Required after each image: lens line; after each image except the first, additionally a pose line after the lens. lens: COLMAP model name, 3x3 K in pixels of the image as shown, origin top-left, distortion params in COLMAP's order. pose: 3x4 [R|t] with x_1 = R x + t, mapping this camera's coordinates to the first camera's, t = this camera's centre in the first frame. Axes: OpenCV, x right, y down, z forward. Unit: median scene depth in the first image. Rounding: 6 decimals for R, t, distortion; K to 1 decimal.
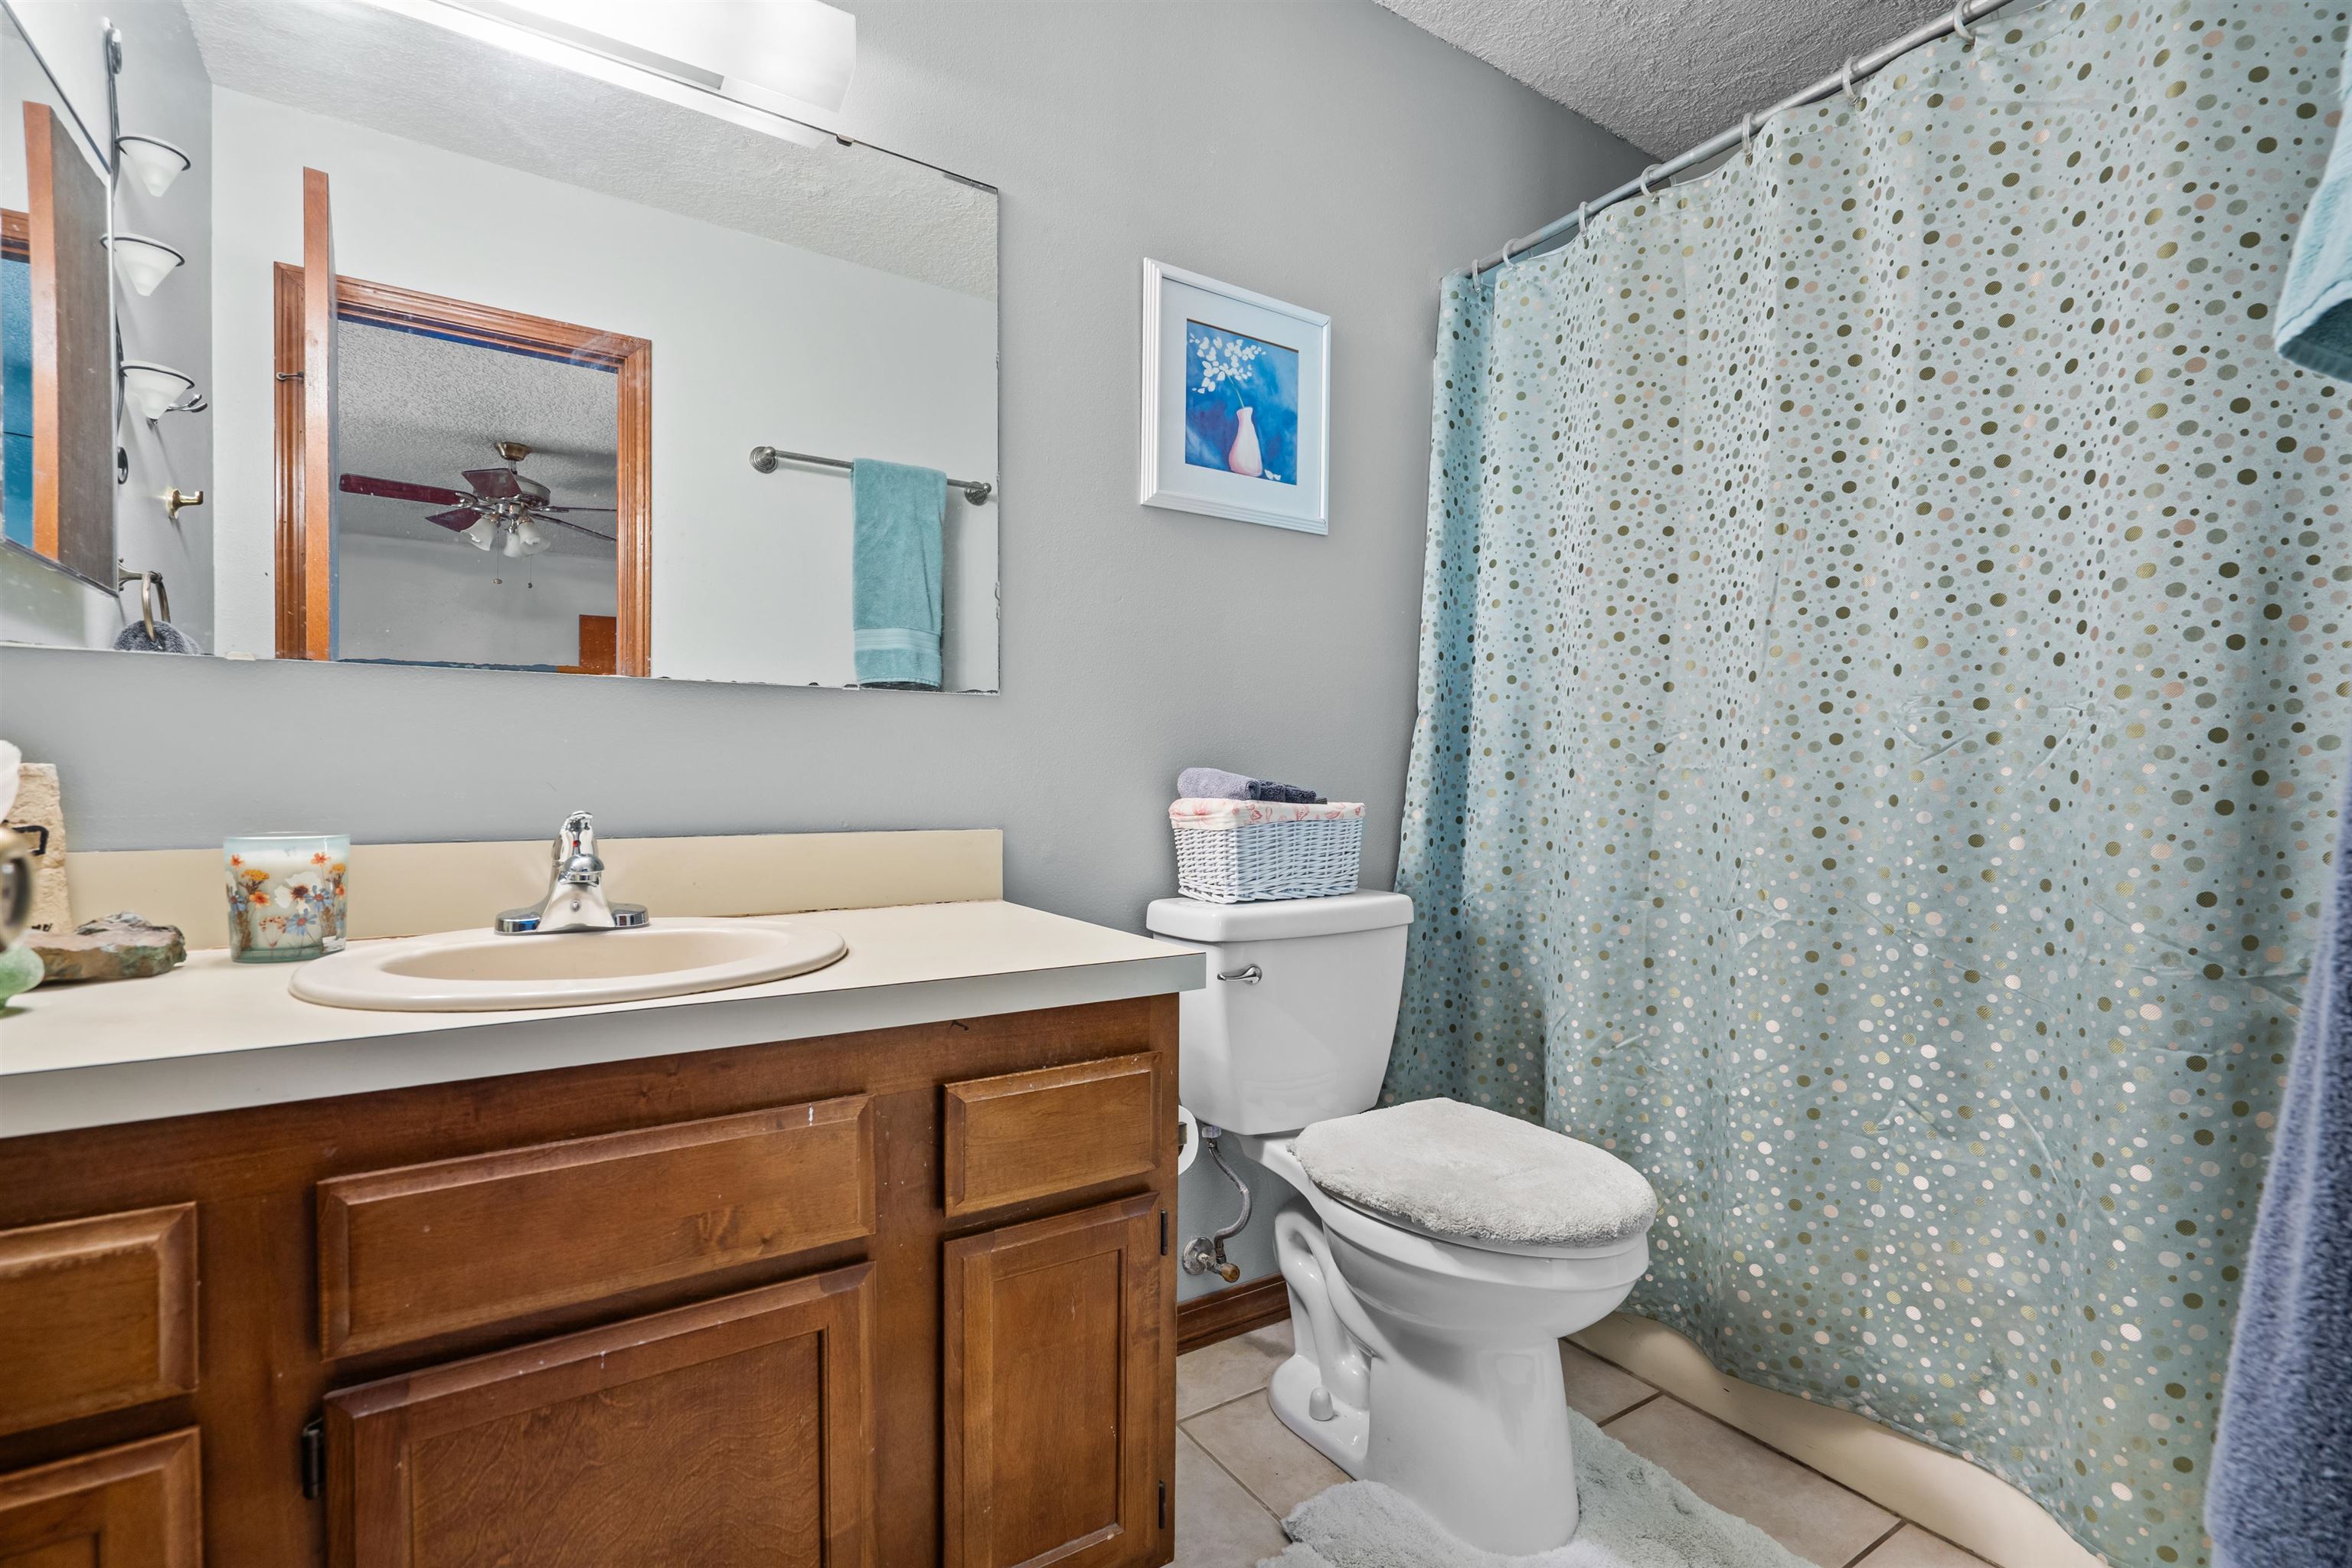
lens RADIAL K [[1075.8, 0, 1176.0], [0, 1075.8, 784.0], [0, 0, 1]] dist [-0.006930, 0.000509]
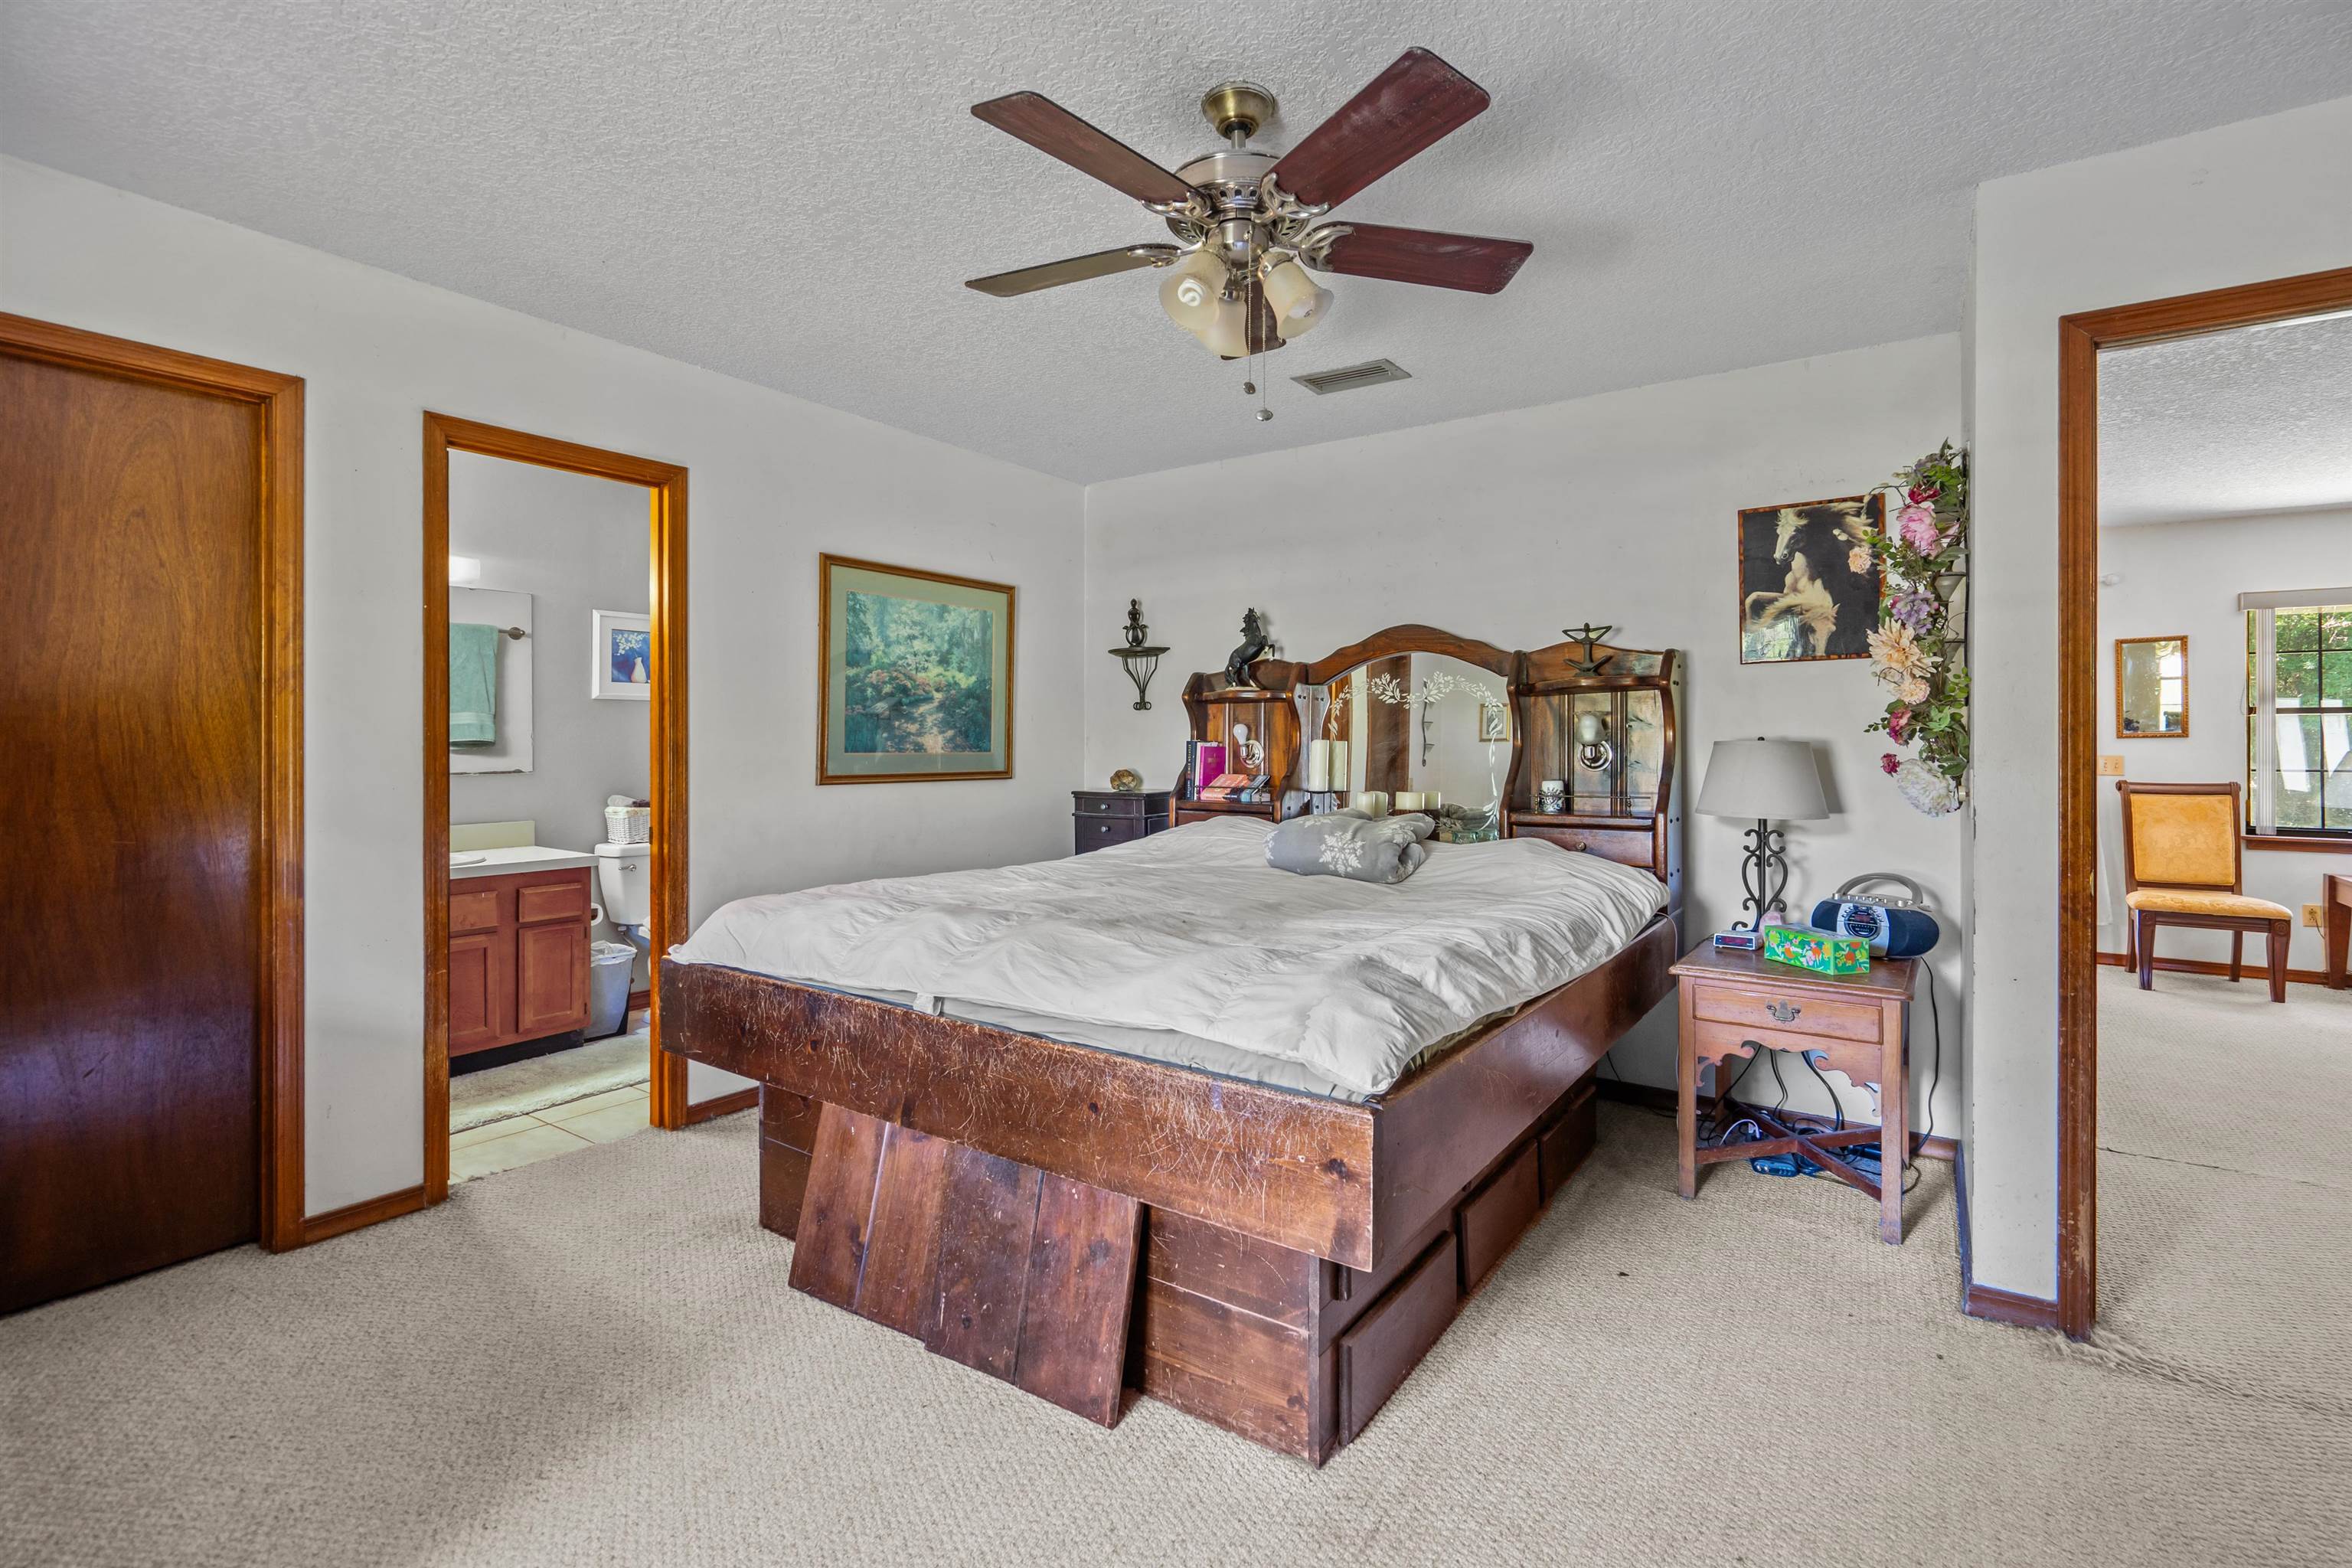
lens RADIAL K [[1080.4, 0, 1172.3], [0, 1080.4, 734.7], [0, 0, 1]] dist [-0.004219, -0.000041]
pose [[0.928626, -0.003266, 0.371002, 0.314356], [0.006386, 0.999954, -0.007181, -0.139276], [-0.370962, 0.009037, 0.928604, -2.062138]]
